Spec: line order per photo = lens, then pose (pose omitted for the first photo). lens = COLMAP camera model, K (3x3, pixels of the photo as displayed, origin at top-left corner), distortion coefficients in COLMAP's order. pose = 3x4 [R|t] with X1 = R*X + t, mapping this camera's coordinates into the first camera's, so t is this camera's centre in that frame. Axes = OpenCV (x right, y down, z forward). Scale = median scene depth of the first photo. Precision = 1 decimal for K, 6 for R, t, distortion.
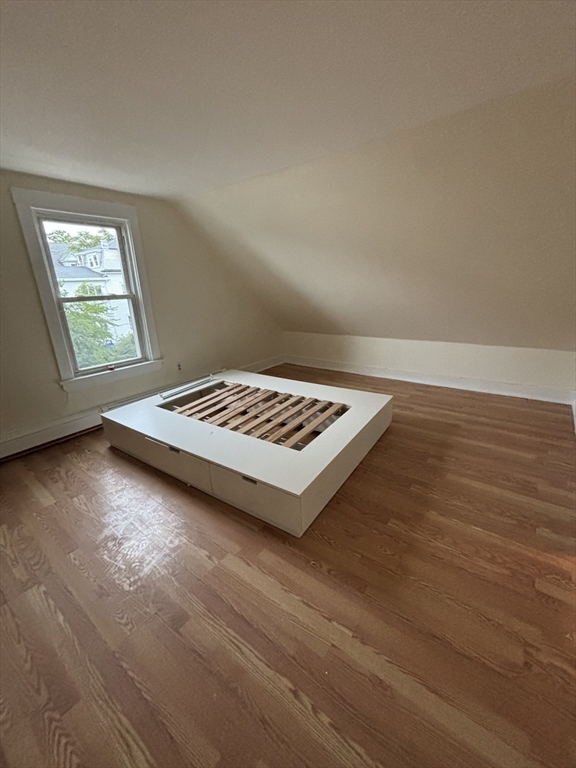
lens RADIAL K [[313.7, 0, 289.3], [0, 313.7, 382.4], [0, 0, 1]] dist [-0.003845, 0.000355]
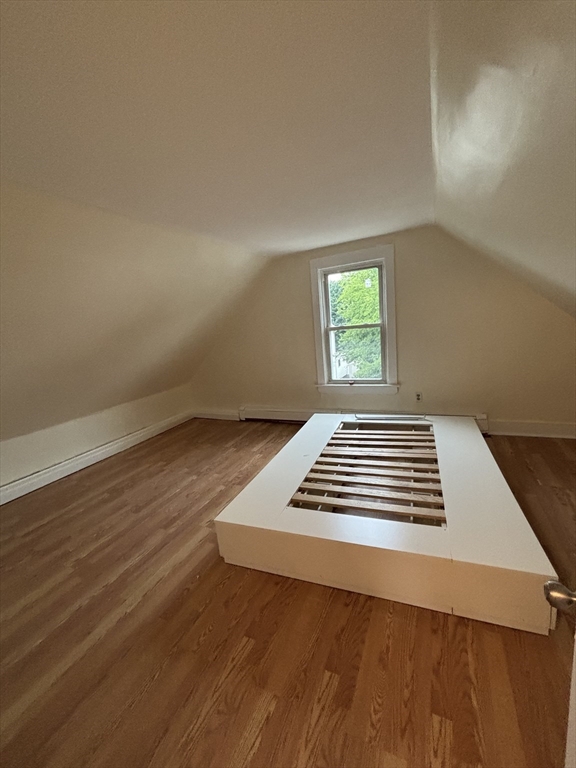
lens RADIAL K [[313.7, 0, 289.3], [0, 313.7, 382.4], [0, 0, 1]] dist [-0.003845, 0.000355]
pose [[0.212302, 0.196735, -0.957195, 0.666708], [-0.211485, 0.965561, 0.151548, -0.218013], [0.954045, 0.170258, 0.246597, 0.549751]]
